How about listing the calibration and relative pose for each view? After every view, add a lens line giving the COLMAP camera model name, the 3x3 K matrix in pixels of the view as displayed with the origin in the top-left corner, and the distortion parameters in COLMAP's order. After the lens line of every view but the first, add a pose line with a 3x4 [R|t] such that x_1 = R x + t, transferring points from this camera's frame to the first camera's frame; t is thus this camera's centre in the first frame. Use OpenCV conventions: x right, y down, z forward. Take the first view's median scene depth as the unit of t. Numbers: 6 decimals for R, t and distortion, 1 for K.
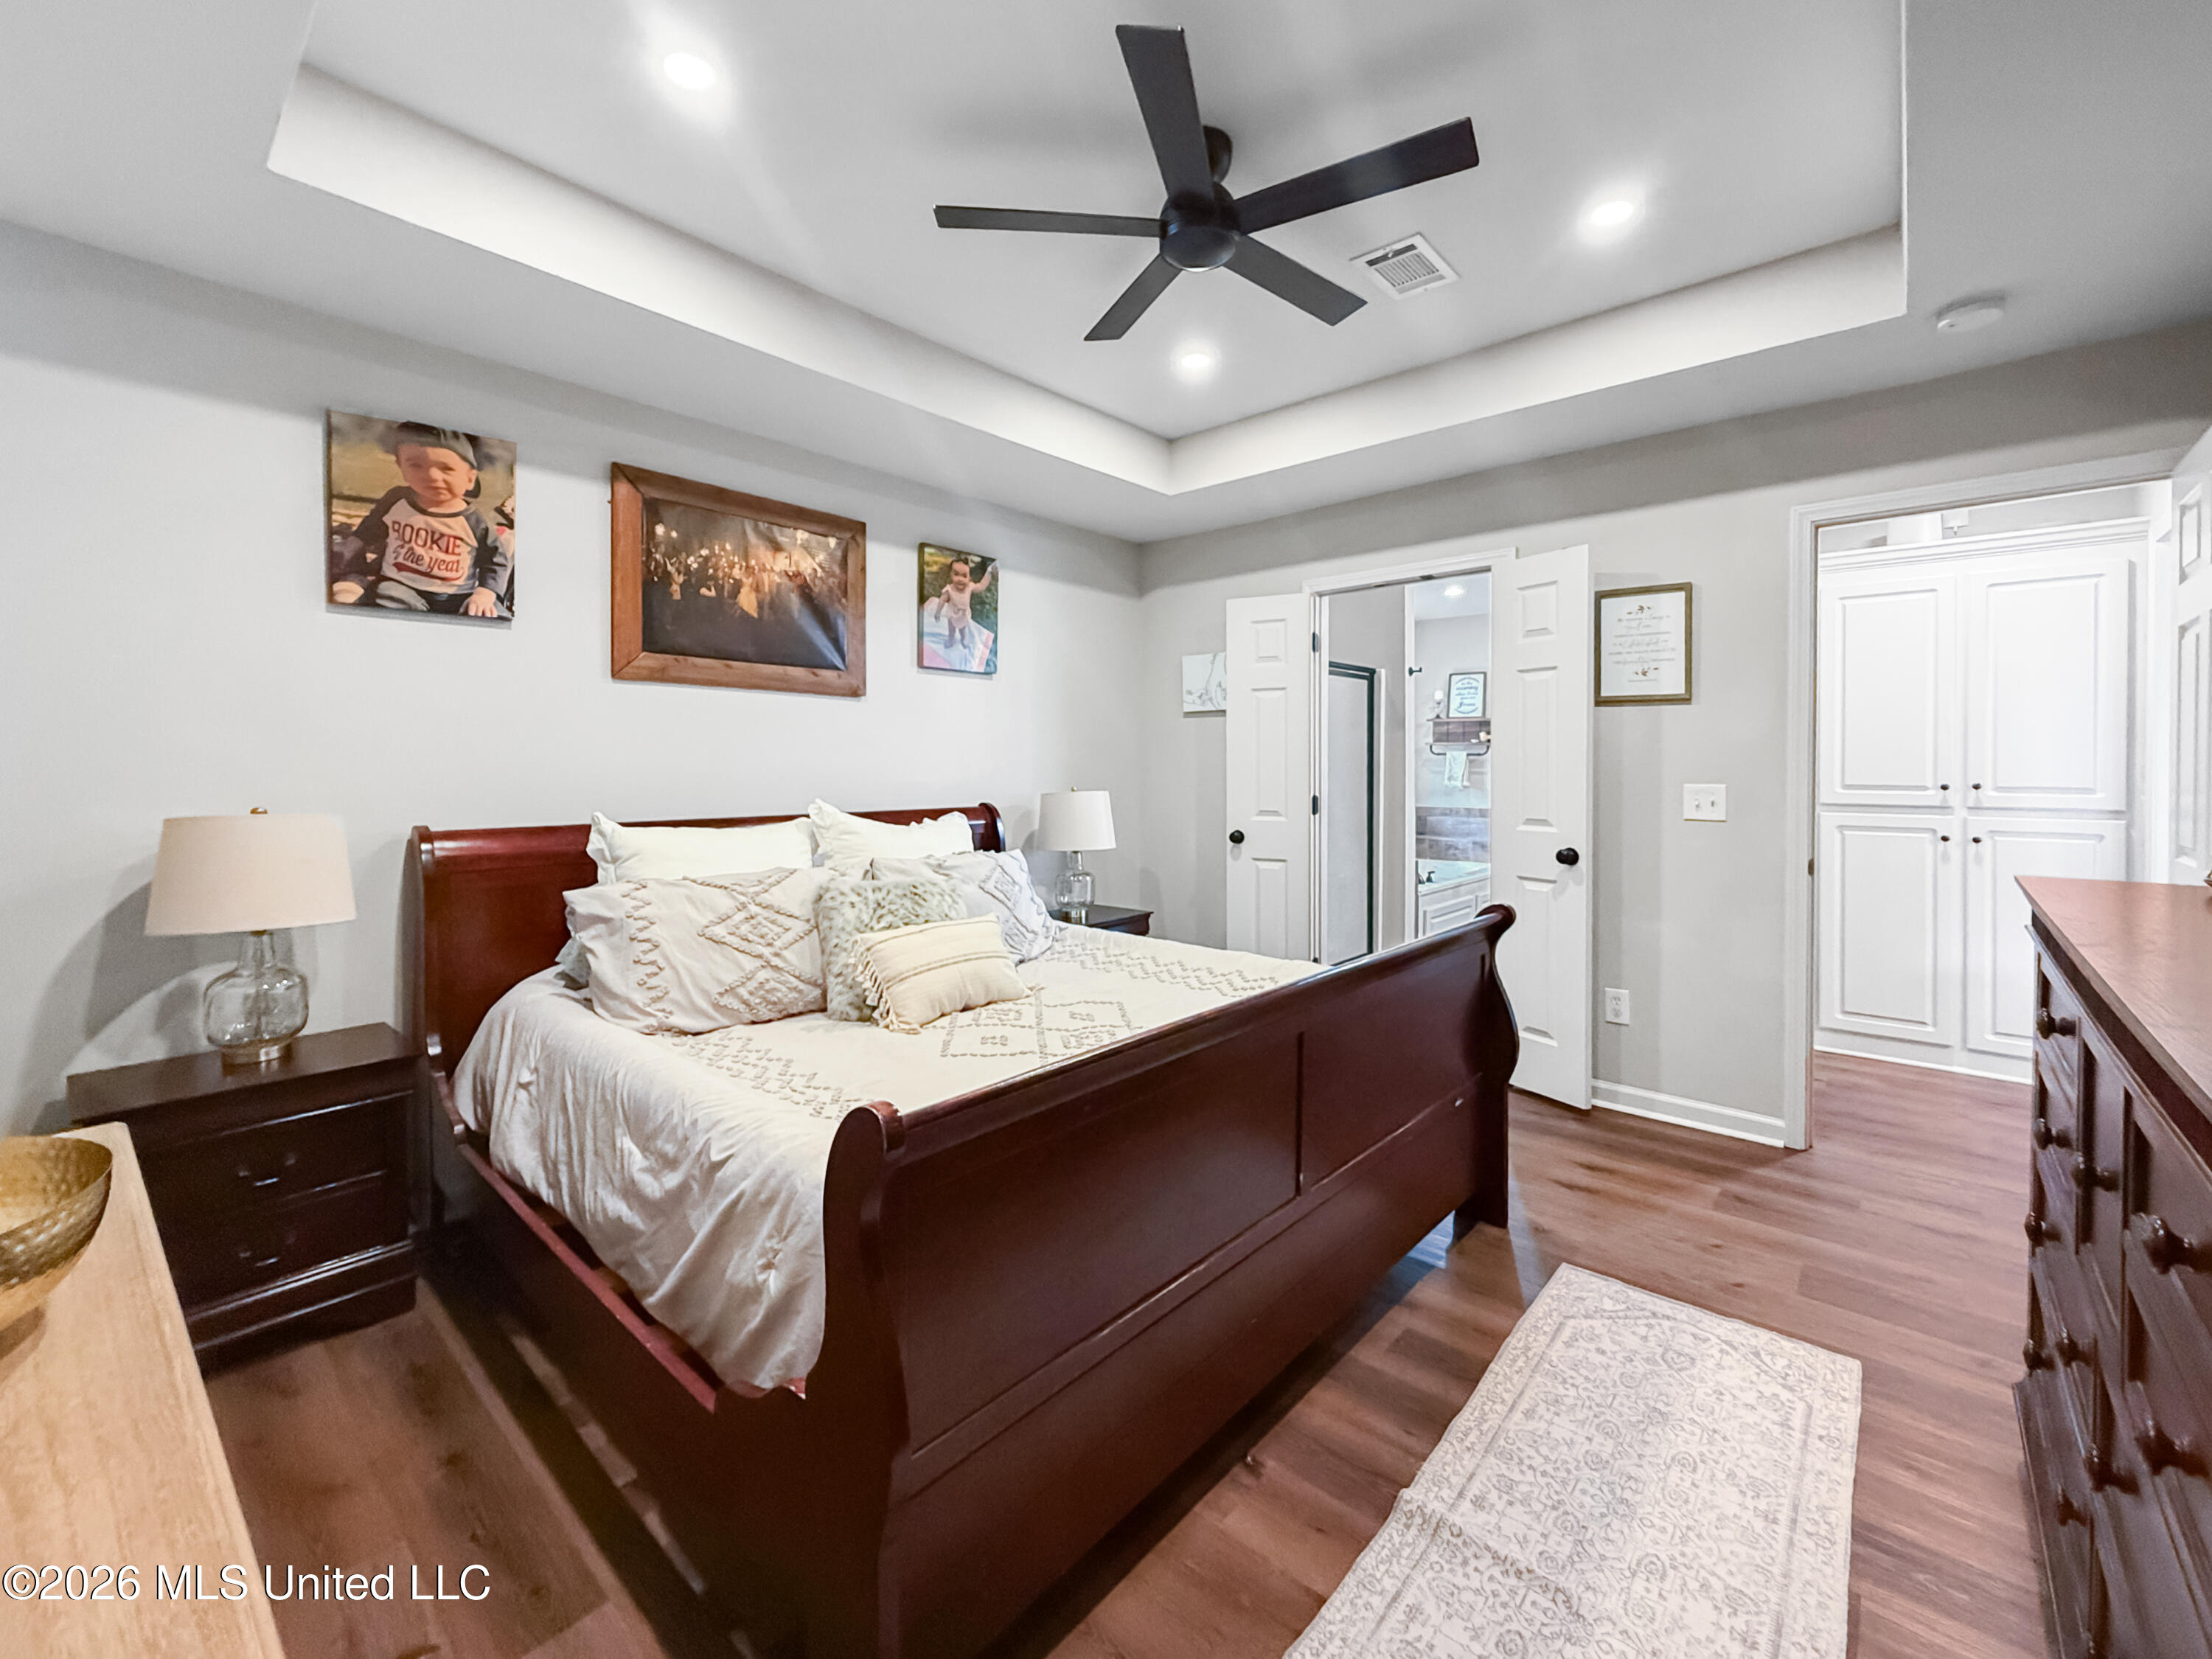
lens RADIAL K [[960.9, 0, 1107.9], [0, 960.9, 770.5], [0, 0, 1]] dist [0.001085, 0.000185]
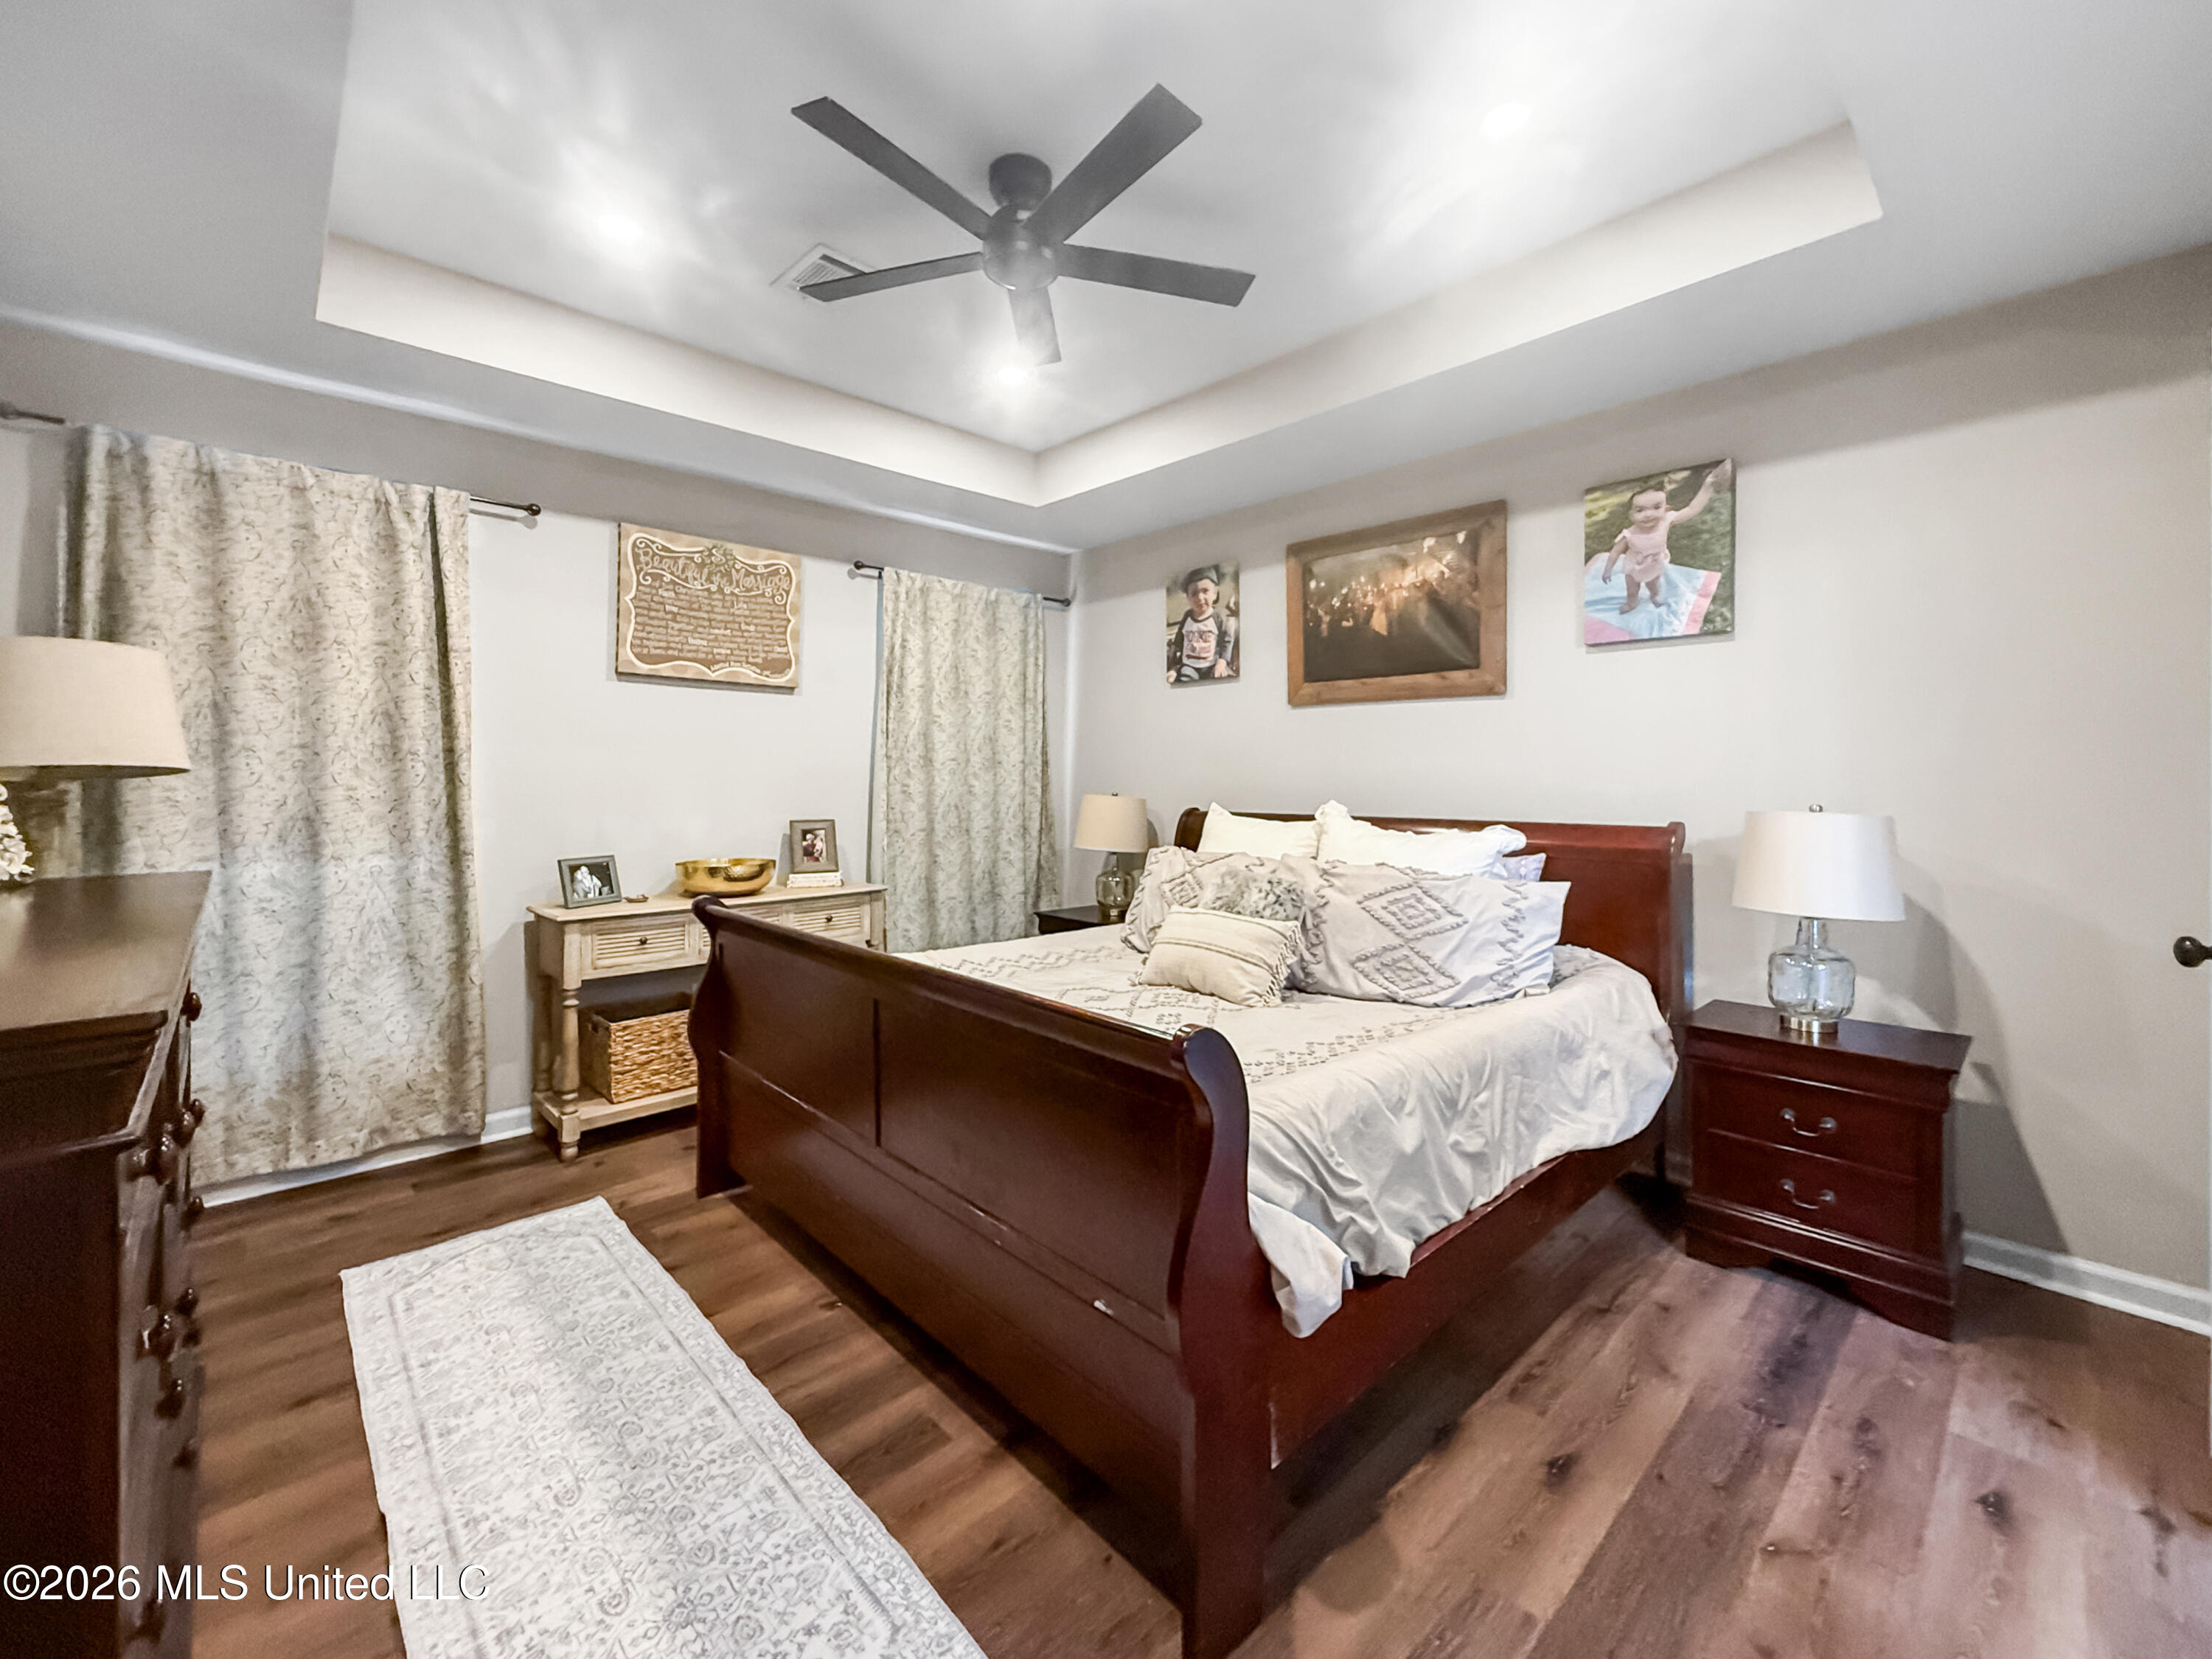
lens RADIAL K [[897.7, 0, 1096.4], [0, 897.7, 789.7], [0, 0, 1]] dist [-0.000808, 0.000144]
pose [[-0.112525, 0.021171, -0.993423, 0.726073], [0.001548, 0.999776, 0.021132, -0.005041], [0.993648, 0.000840, -0.112532, 0.825182]]
